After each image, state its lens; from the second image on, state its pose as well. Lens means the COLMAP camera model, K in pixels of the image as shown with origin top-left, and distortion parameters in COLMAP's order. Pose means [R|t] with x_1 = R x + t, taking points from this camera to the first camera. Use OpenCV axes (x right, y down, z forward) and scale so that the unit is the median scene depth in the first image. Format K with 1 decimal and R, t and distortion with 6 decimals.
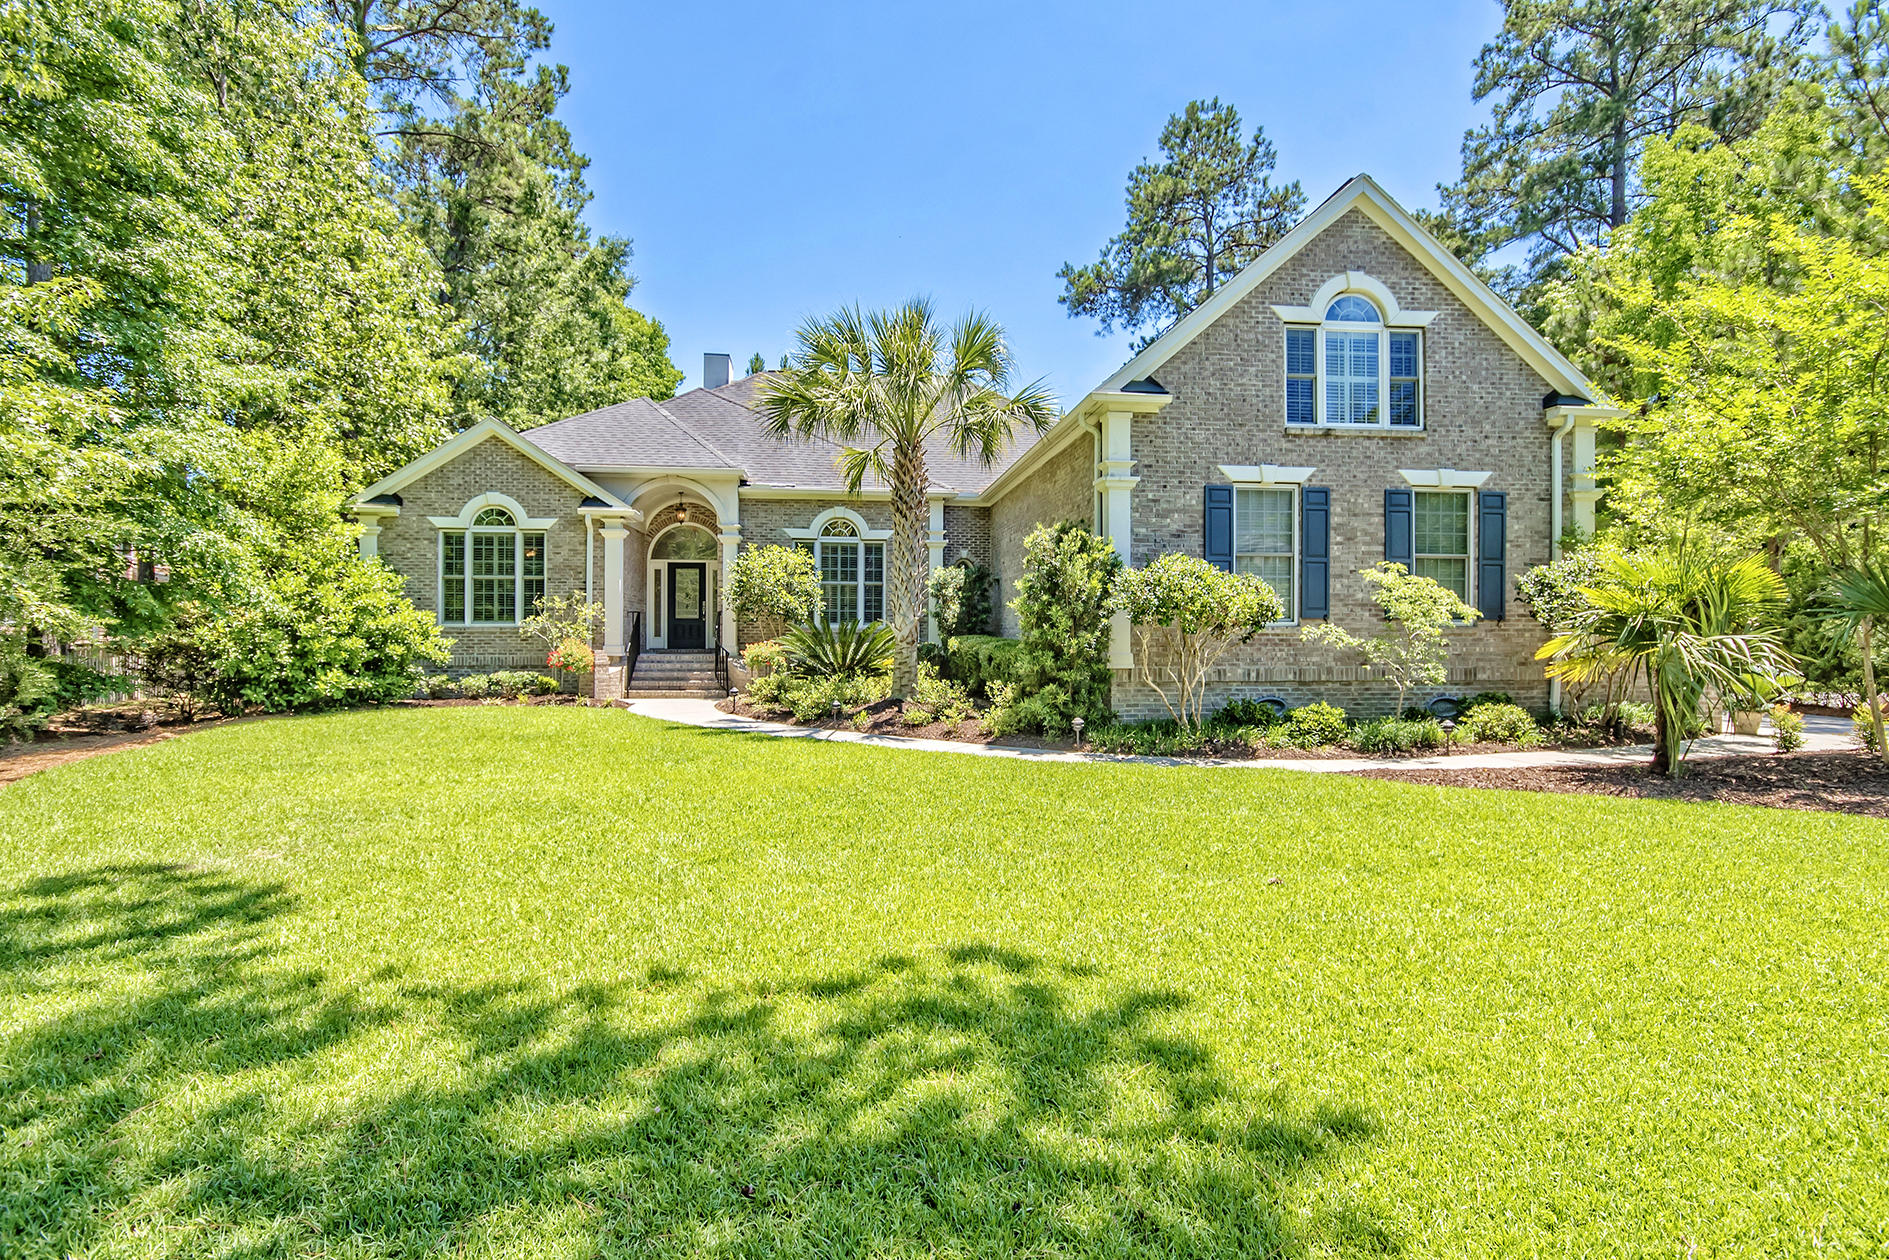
lens RADIAL K [[981.8, 0, 944.3], [0, 981.8, 635.0], [0, 0, 1]] dist [0.000060, -0.000002]
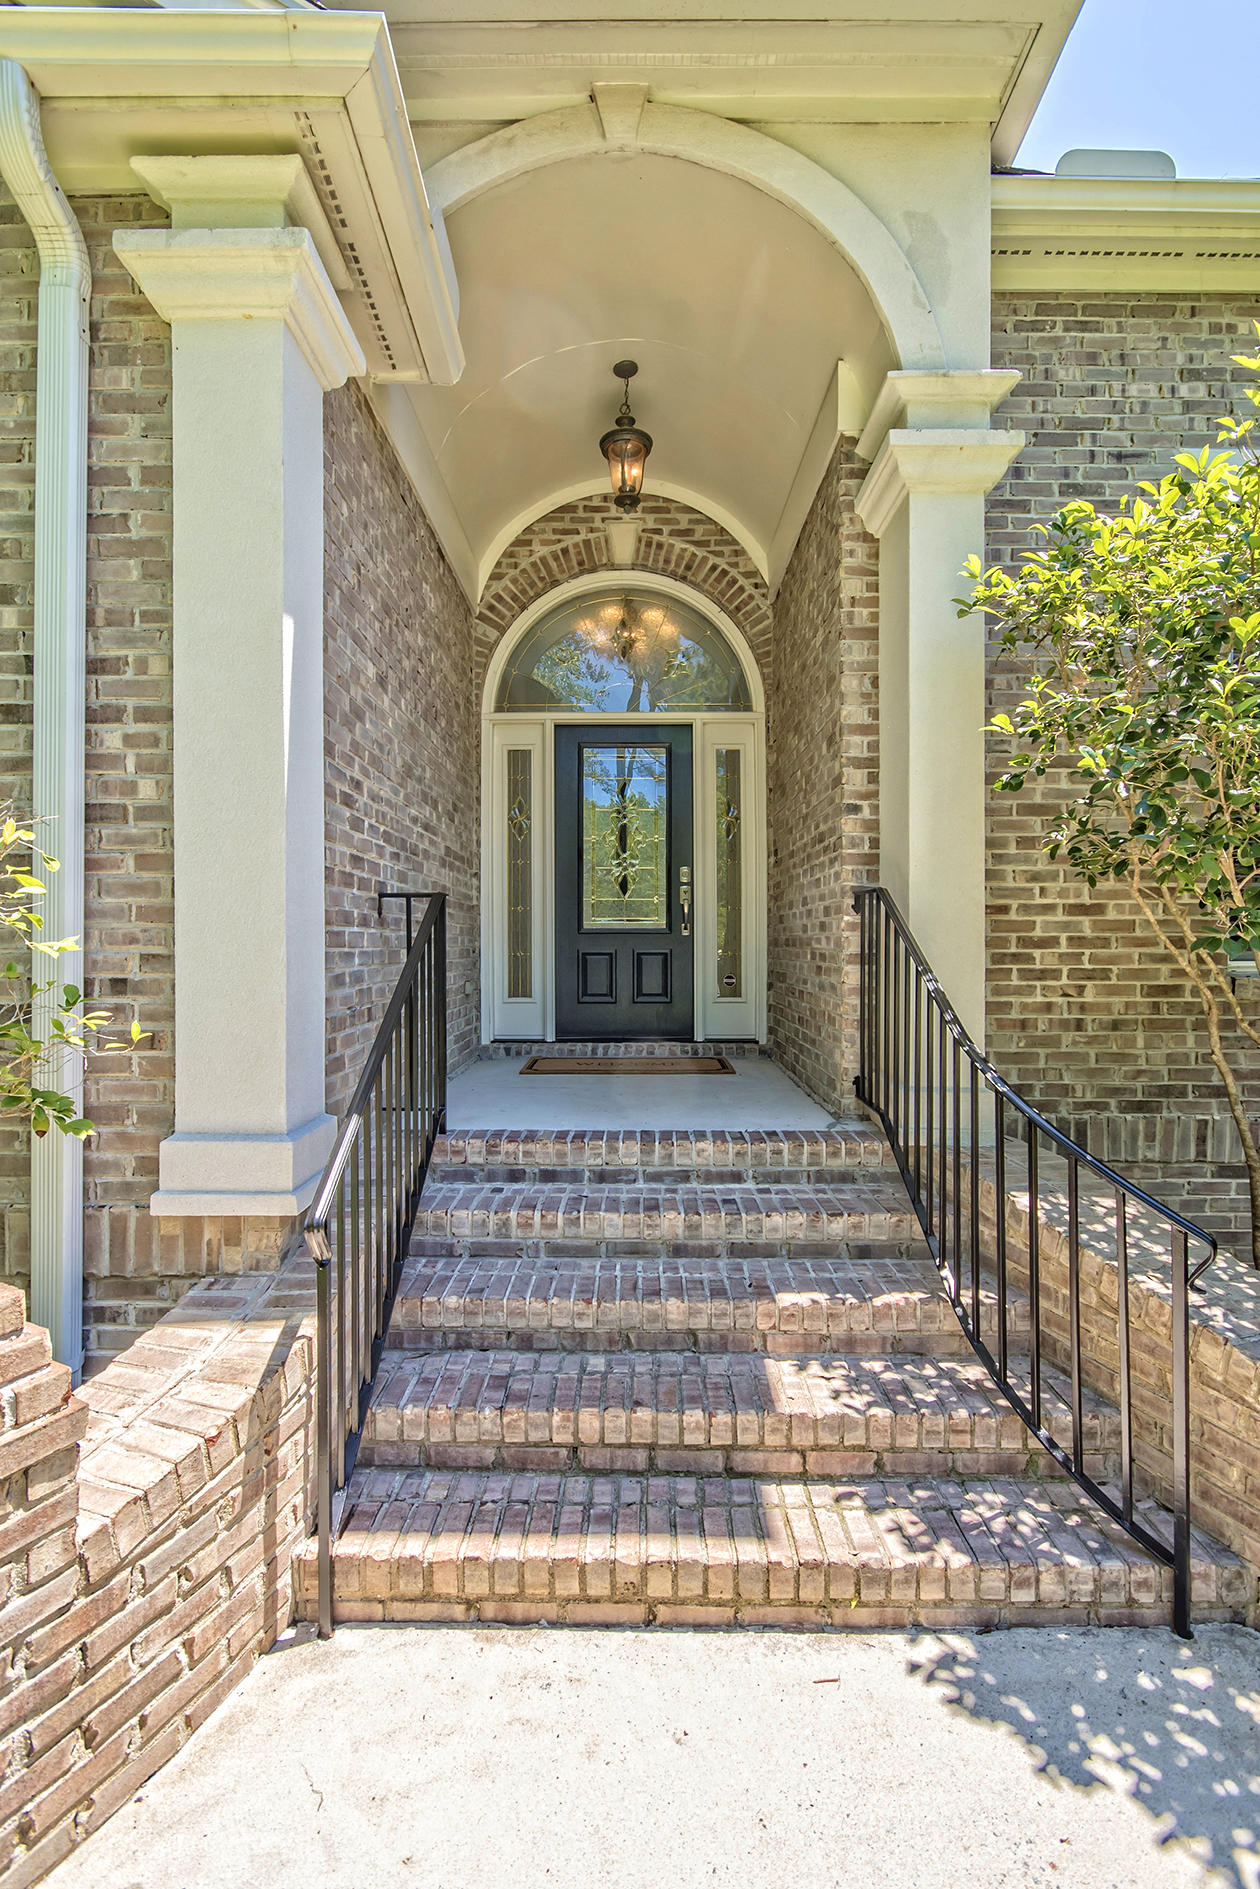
lens RADIAL K [[876.9, 0, 629.7], [0, 876.9, 940.3], [0, 0, 1]] dist [0.000196, 0.000046]
pose [[0.992205, -0.005588, -0.124494, -0.231682], [0.005696, 0.999984, 0.000512, -0.013931], [0.124489, -0.001217, 0.992220, 0.763380]]
